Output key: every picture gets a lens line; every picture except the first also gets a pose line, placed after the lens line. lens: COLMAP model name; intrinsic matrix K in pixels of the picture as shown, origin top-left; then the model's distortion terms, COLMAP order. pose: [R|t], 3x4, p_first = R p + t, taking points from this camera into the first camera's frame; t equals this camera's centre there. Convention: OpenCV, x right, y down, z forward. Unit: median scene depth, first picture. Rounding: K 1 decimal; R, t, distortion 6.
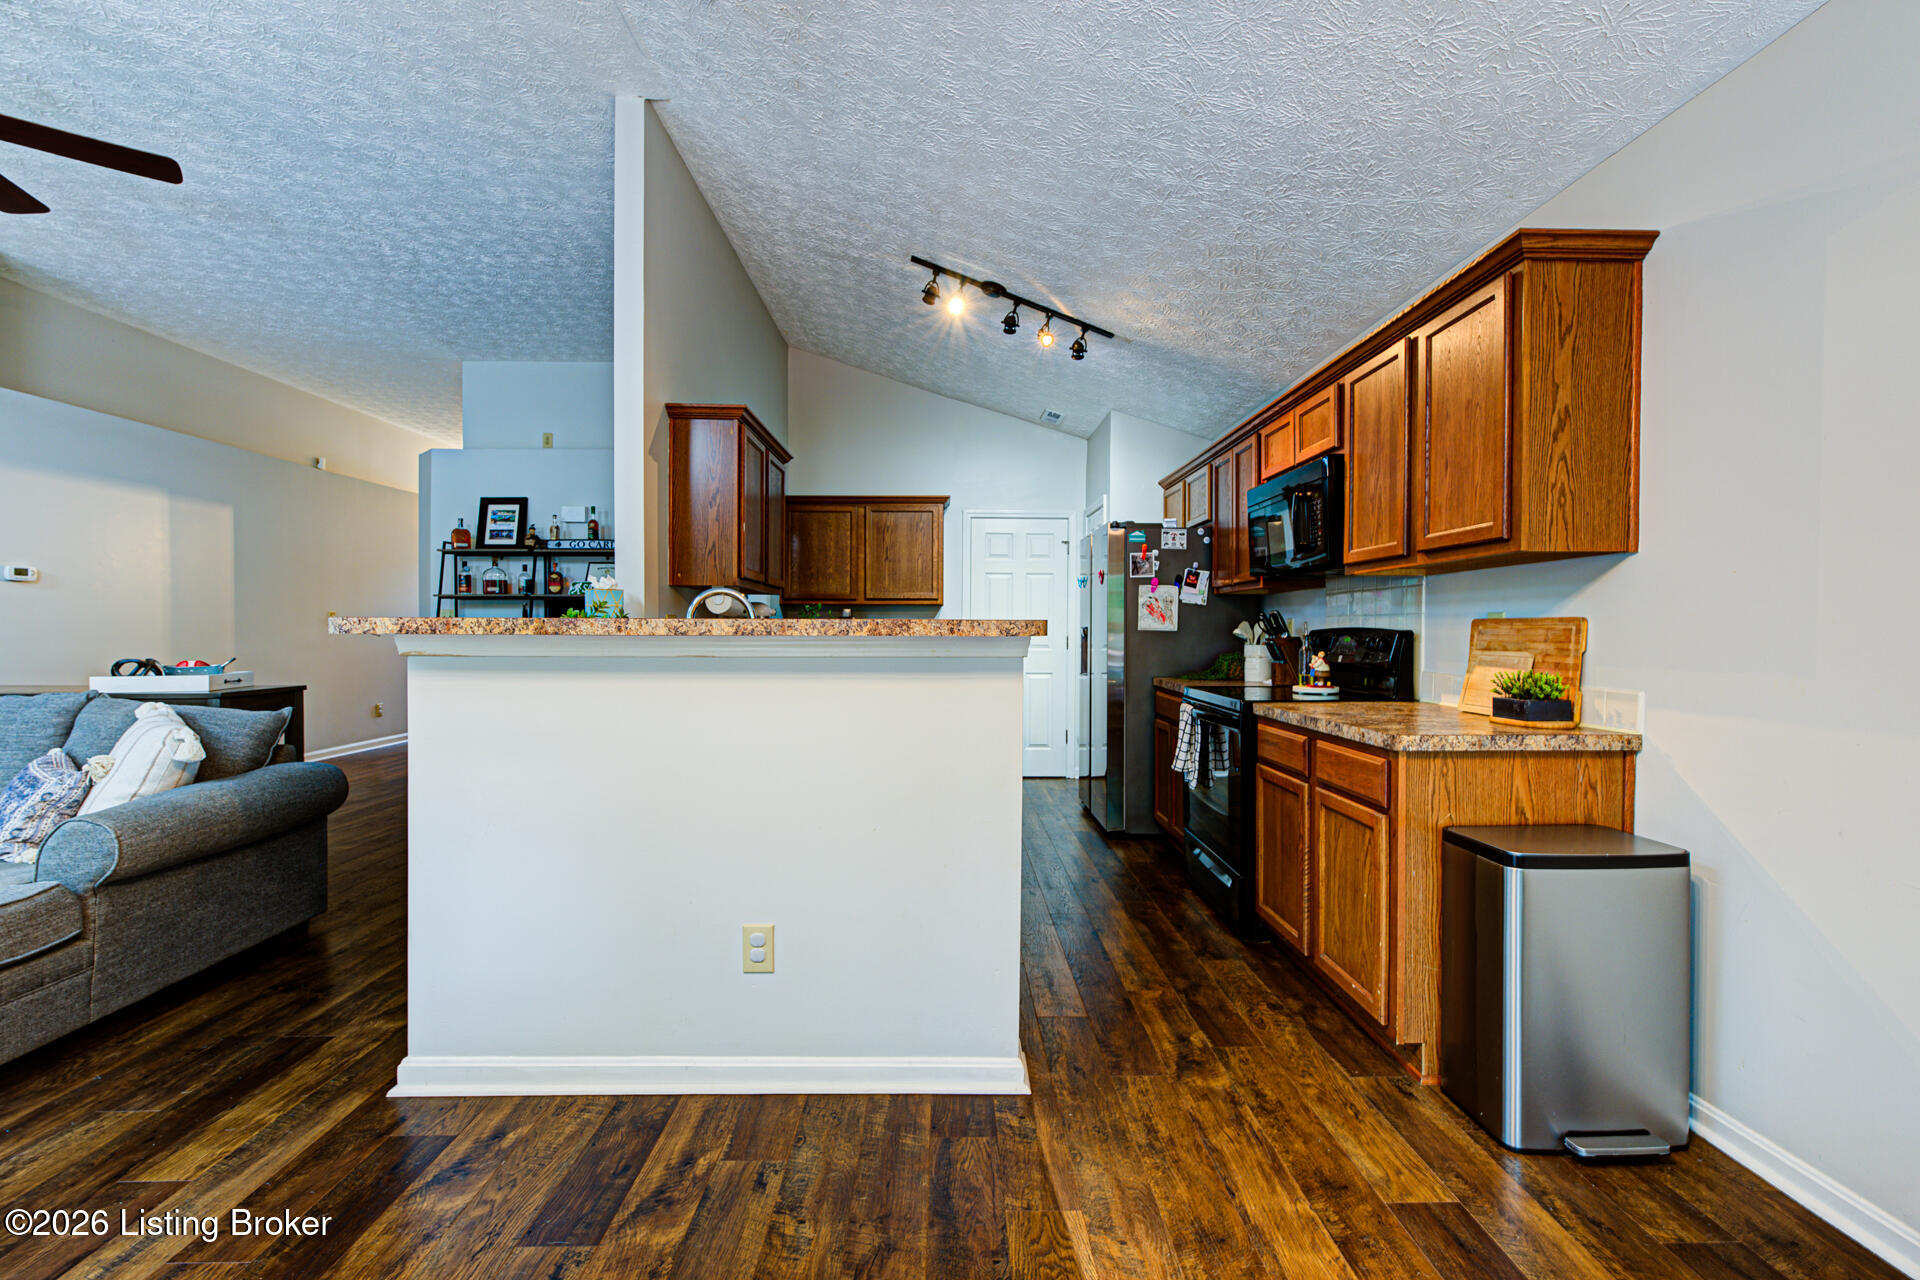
lens RADIAL K [[815.7, 0, 956.4], [0, 815.7, 637.3], [0, 0, 1]] dist [-0.001238, 0.000089]
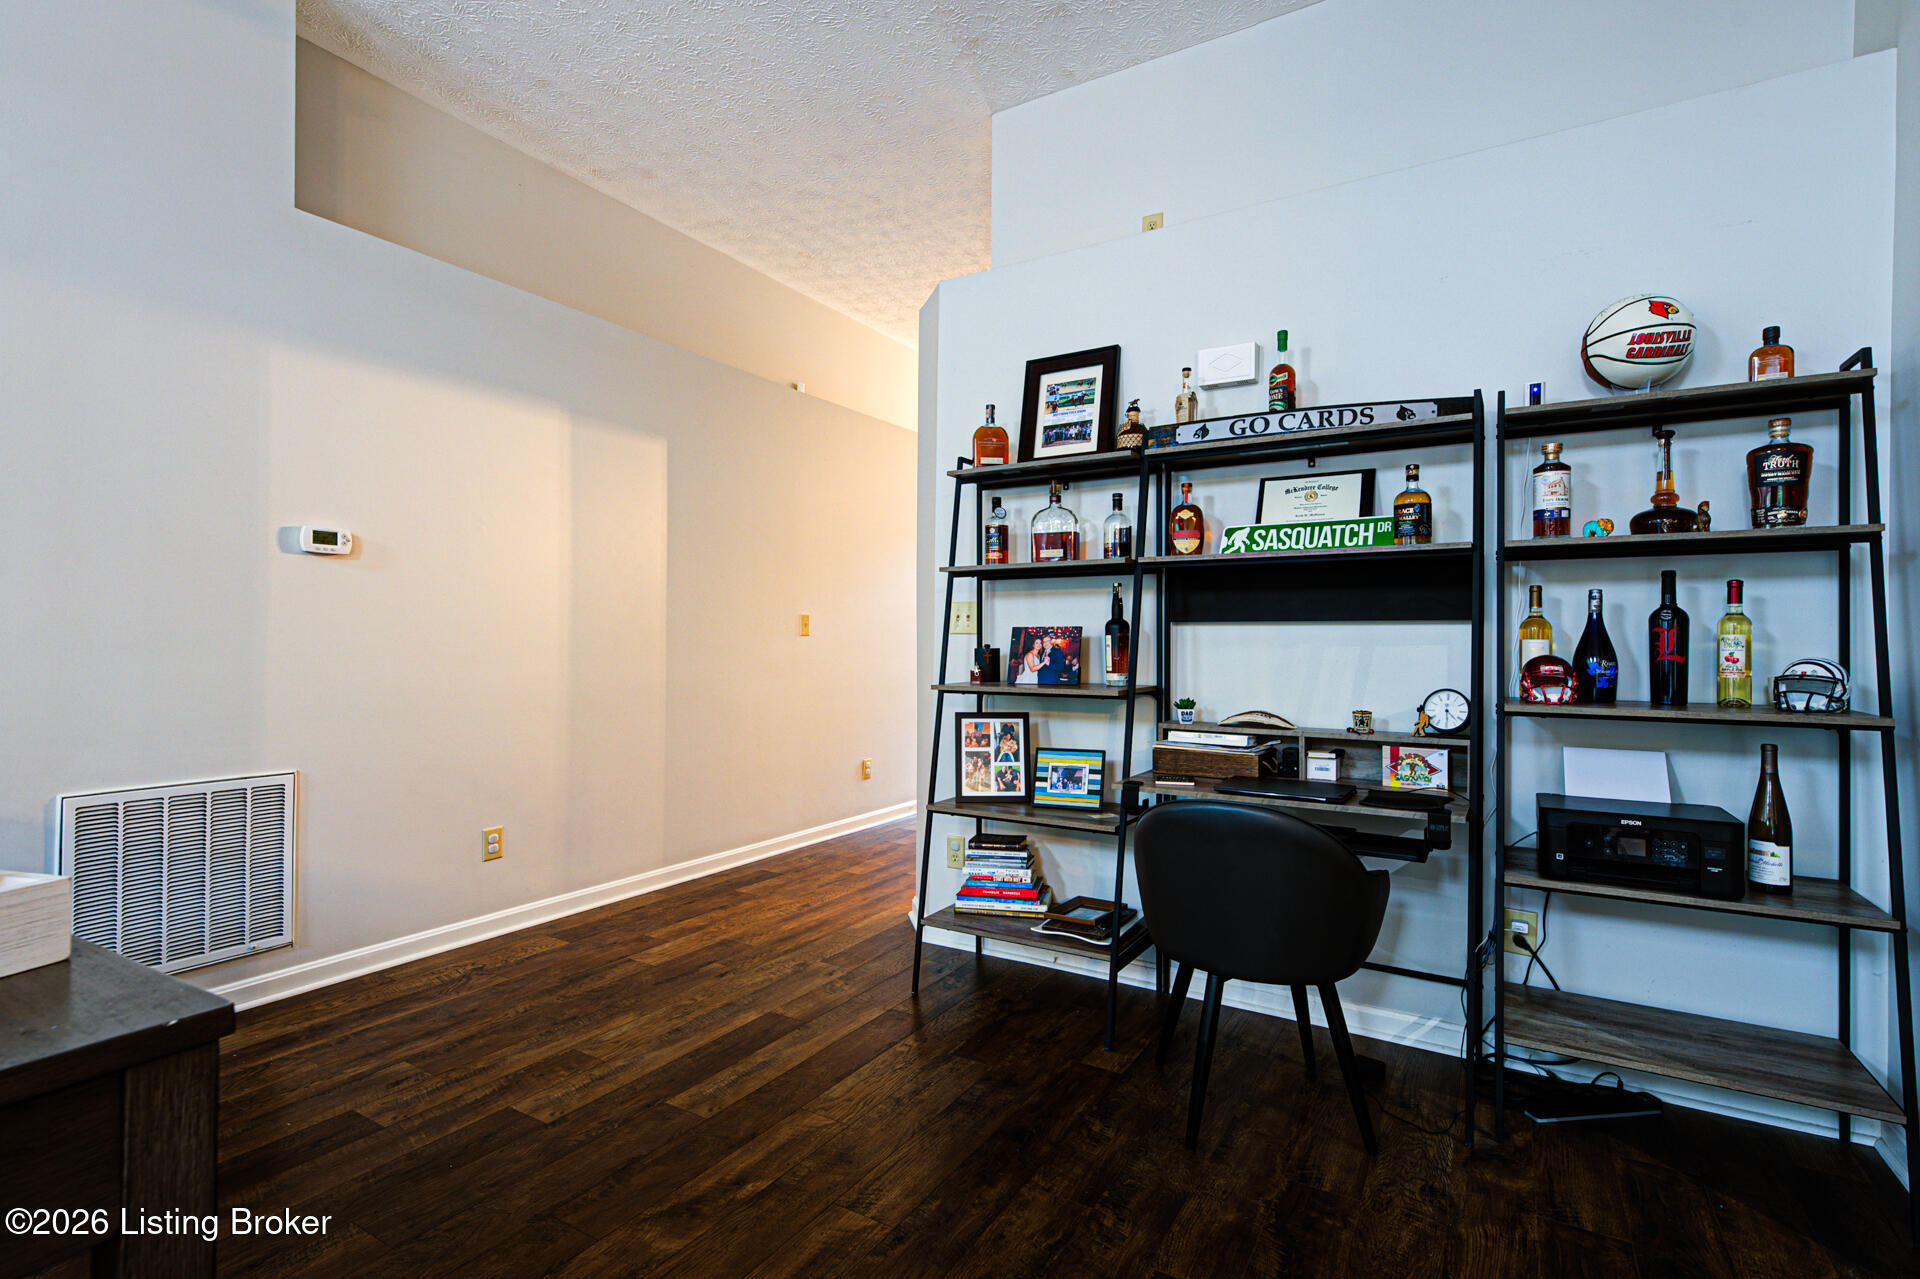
lens RADIAL K [[903.0, 0, 951.7], [0, 903.0, 636.7], [0, 0, 1]] dist [-0.017118, -0.000375]
pose [[0.848024, -0.000271, -0.529958, -0.350450], [-0.008897, 0.999852, -0.014748, -0.004743], [0.529883, 0.017222, 0.847896, 0.548223]]
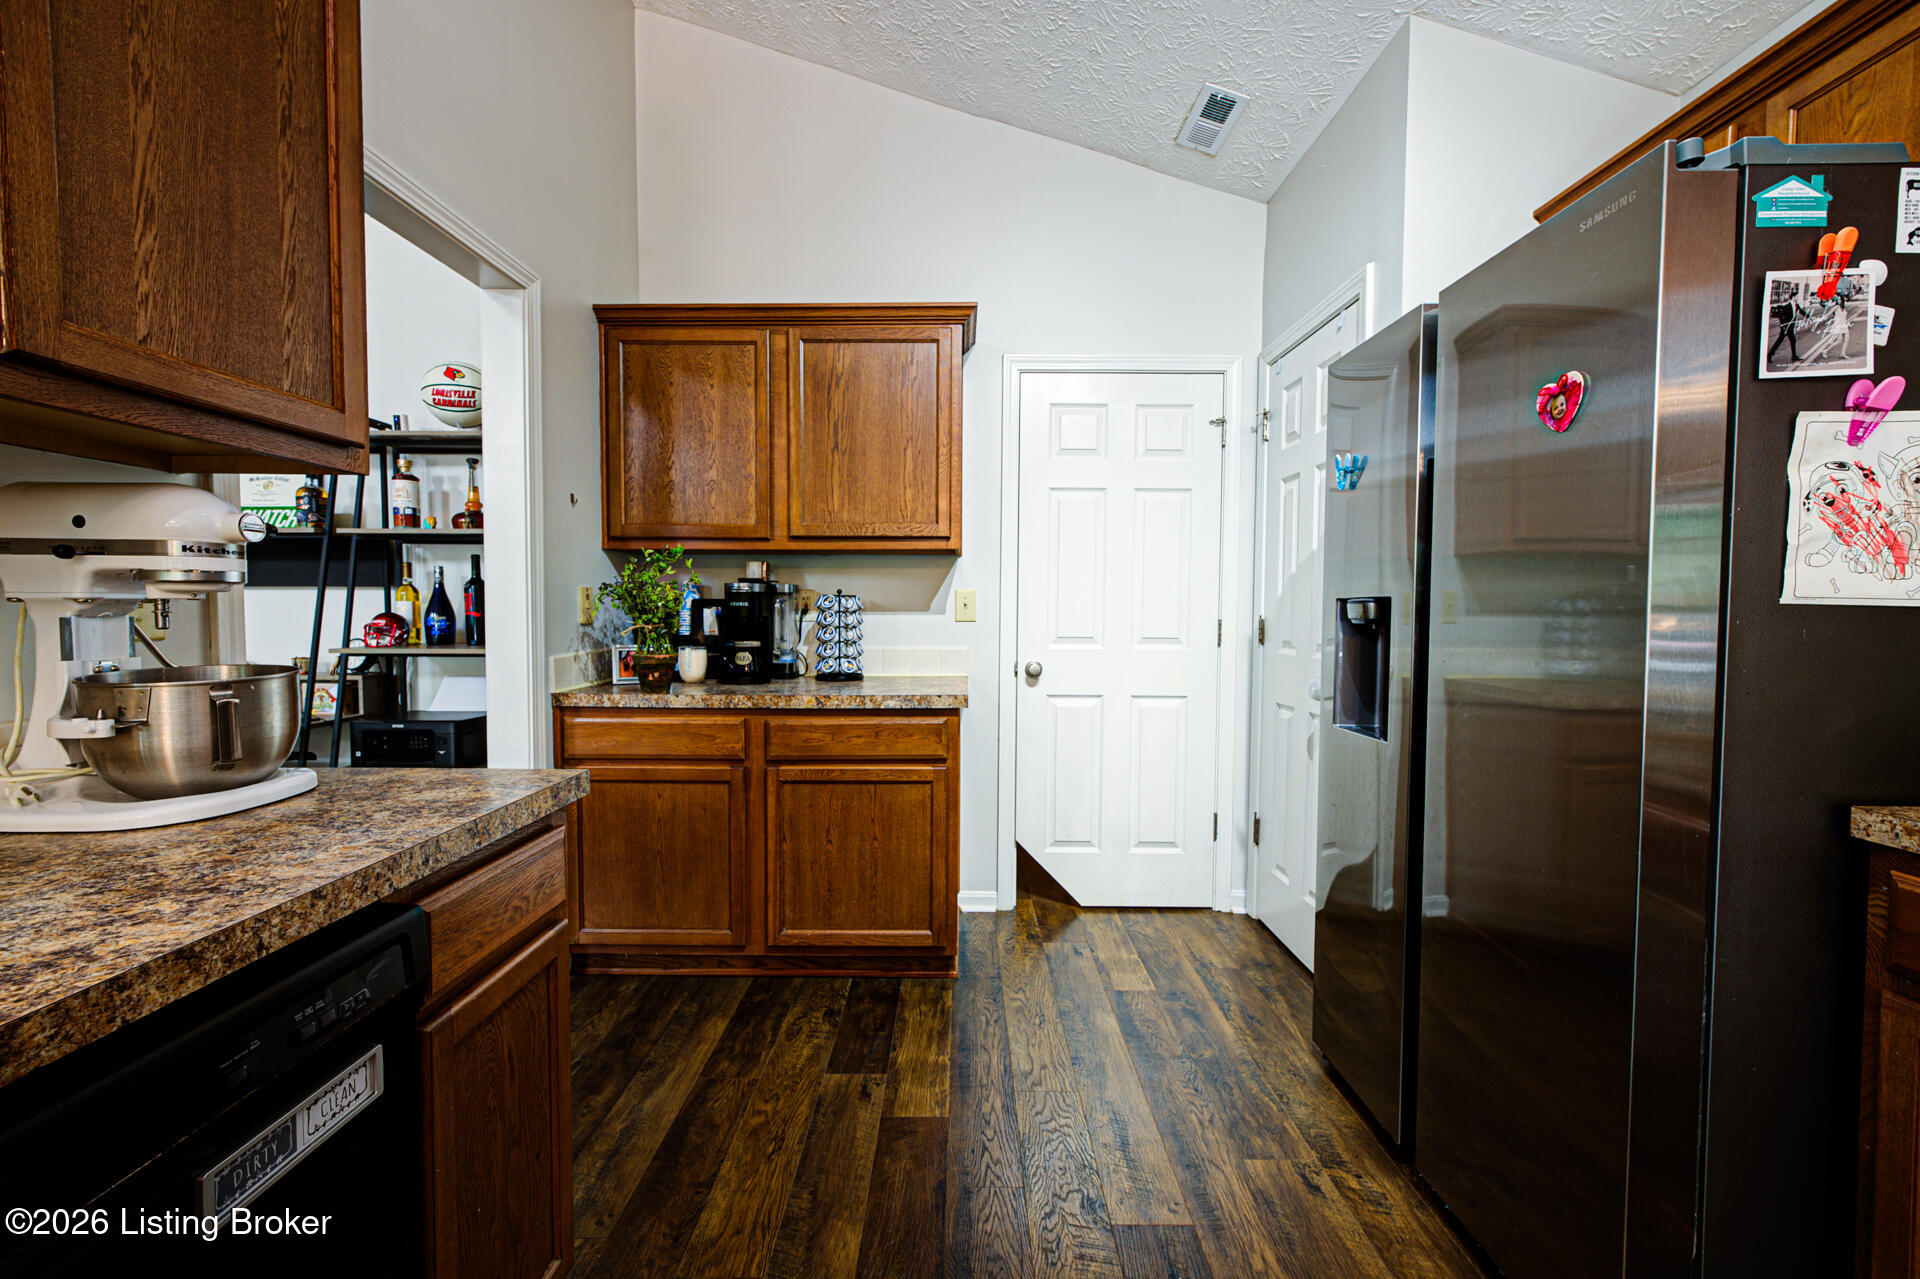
lens RADIAL K [[769.1, 0, 965.2], [0, 769.1, 639.0], [0, 0, 1]] dist [0.019188, 0.000200]
pose [[0.999875, 0.002607, -0.015598, -0.006960], [-0.002115, 0.999502, 0.031469, -0.004248], [0.015672, -0.031432, 0.999383, 0.546868]]
